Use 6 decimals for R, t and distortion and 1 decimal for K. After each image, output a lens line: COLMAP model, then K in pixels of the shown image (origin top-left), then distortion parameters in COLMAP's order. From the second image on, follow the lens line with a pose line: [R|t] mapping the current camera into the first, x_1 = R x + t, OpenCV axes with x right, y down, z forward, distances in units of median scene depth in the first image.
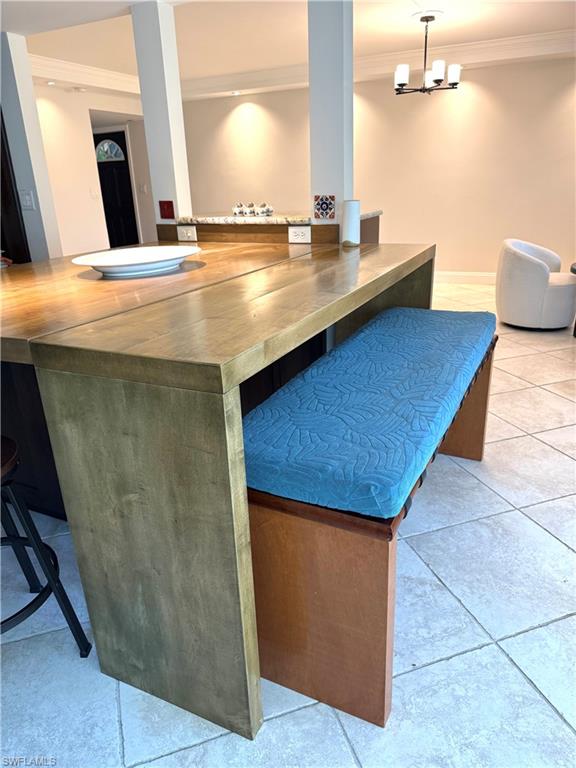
lens RADIAL K [[558.4, 0, 286.1], [0, 558.4, 386.9], [0, 0, 1]] dist [0.091584, -0.167950]
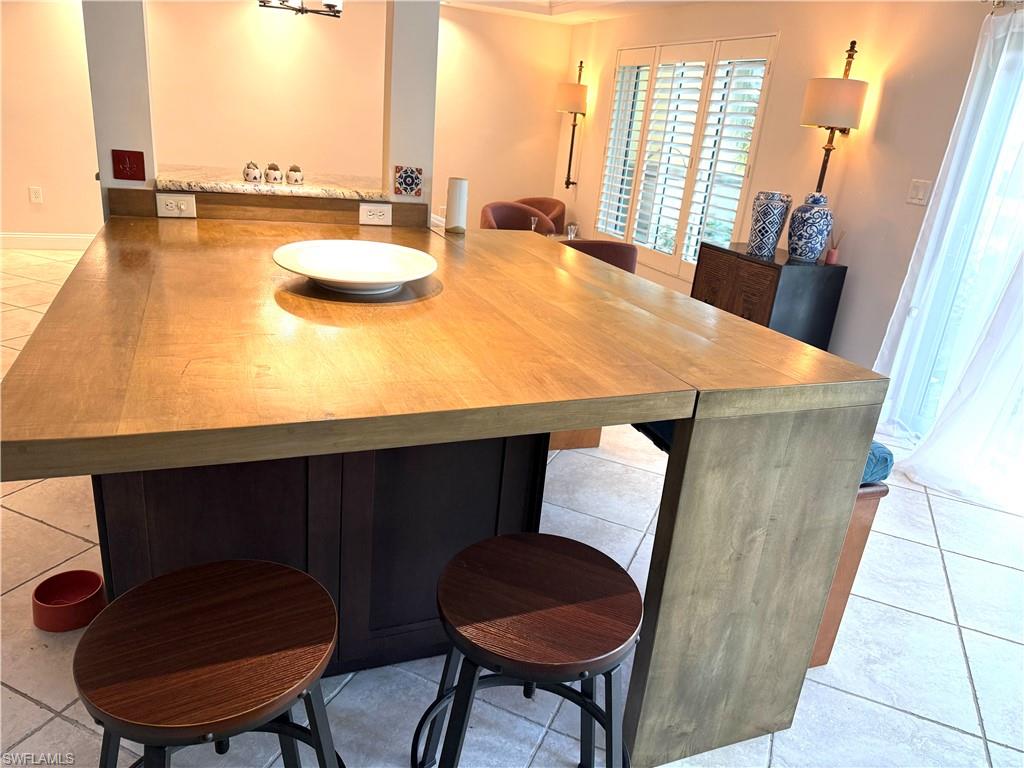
lens RADIAL K [[731.4, 0, 522.5], [0, 731.4, 395.2], [0, 0, 1]] dist [0.067049, -0.092482]
pose [[0.660678, -0.171438, 0.730831, -0.818872], [0.150271, 0.984070, 0.094996, -0.124511], [-0.735475, 0.047061, 0.675916, 0.249441]]
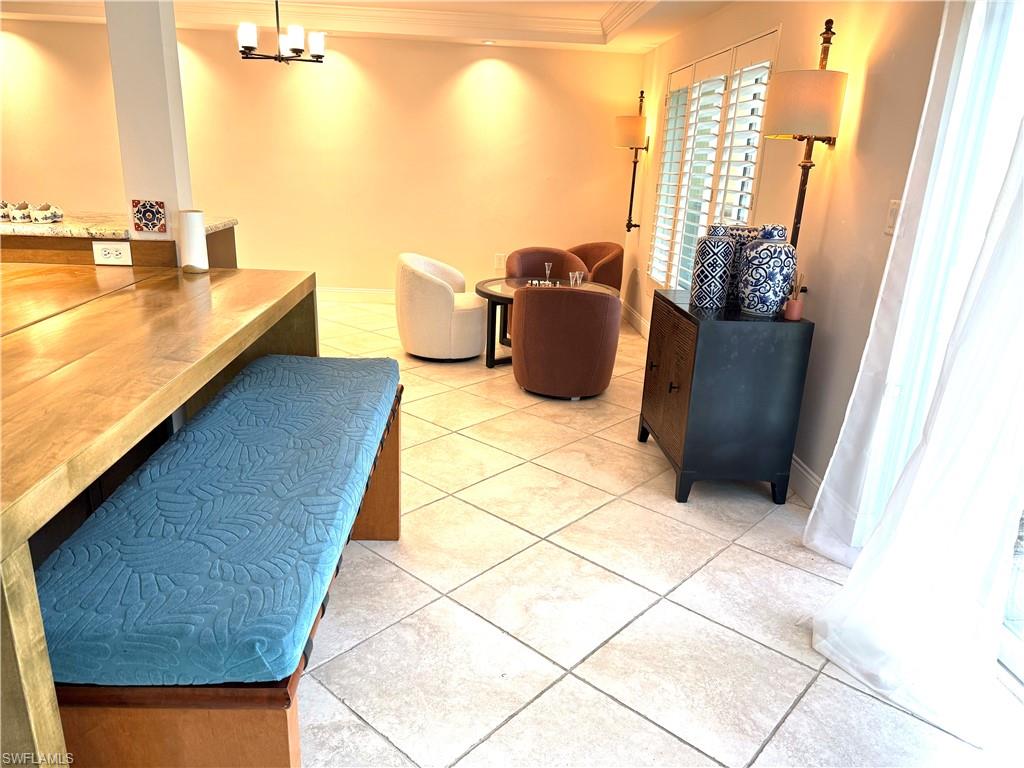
lens RADIAL K [[735.0, 0, 521.3], [0, 735.0, 387.6], [0, 0, 1]] dist [0.074374, -0.083795]
pose [[0.869672, -0.076819, 0.487617, 0.002353], [0.102041, 0.994458, -0.025326, -0.047675], [-0.482969, 0.071782, 0.872690, -0.021758]]
